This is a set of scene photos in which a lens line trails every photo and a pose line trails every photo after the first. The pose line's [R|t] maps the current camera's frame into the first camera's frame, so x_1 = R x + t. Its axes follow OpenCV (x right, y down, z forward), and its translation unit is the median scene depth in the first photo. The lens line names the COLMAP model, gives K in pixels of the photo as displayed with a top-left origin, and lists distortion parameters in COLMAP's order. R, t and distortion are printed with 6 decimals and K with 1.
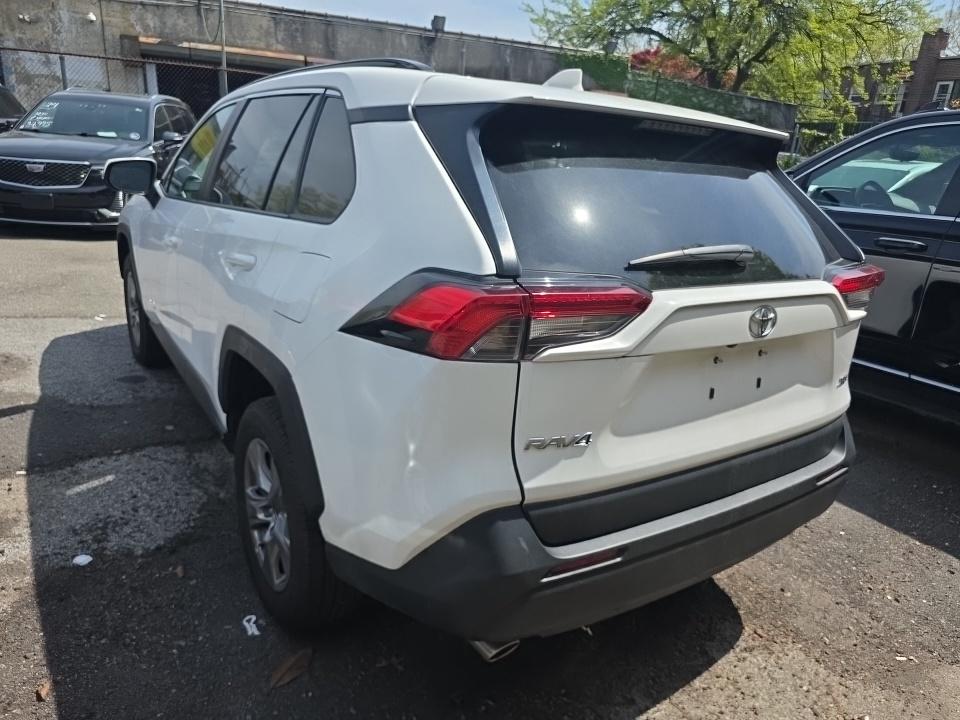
lens RADIAL K [[645.3, 0, 485.2], [0, 645.3, 364.1], [0, 0, 1]] dist [0.028549, -0.025452]
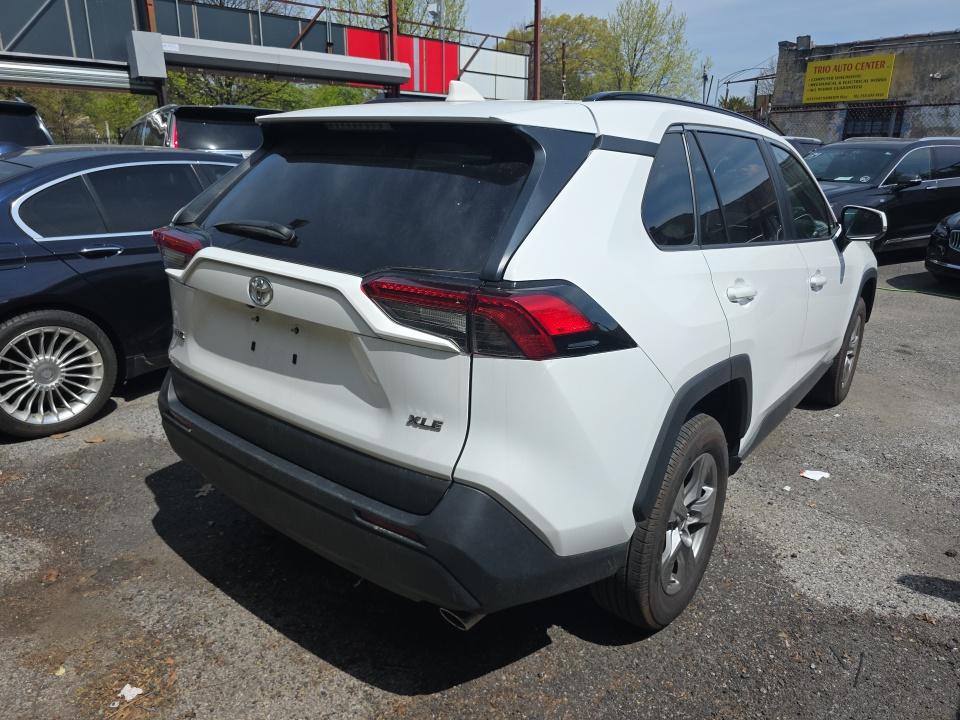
lens RADIAL K [[645.3, 0, 479.8], [0, 645.3, 353.0], [0, 0, 1]] dist [0.028549, -0.025452]
pose [[0.319370, 0.212508, -0.923495, 0.248434], [-0.297608, 0.947717, 0.115161, -0.031869], [0.899685, 0.238060, 0.365917, 0.148938]]
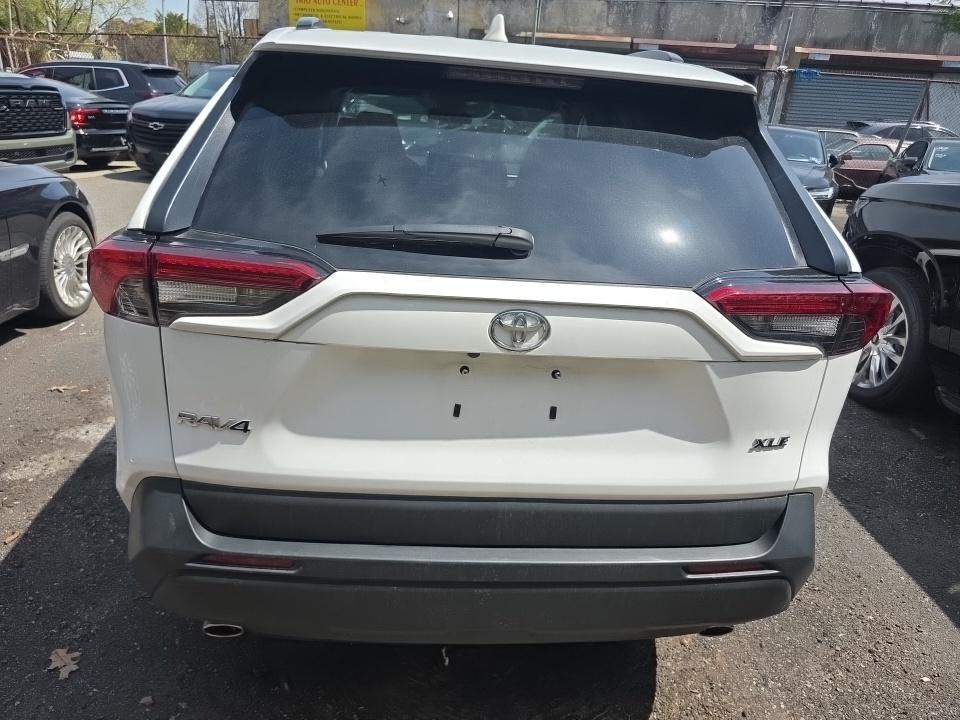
lens RADIAL K [[645.3, 0, 479.8], [0, 645.3, 361.9], [0, 0, 1]] dist [0.028549, -0.025452]
pose [[0.872952, 0.165906, -0.458726, 0.115101], [-0.157757, 0.985869, 0.056347, -0.010034], [0.461592, 0.023179, 0.886789, 0.048632]]
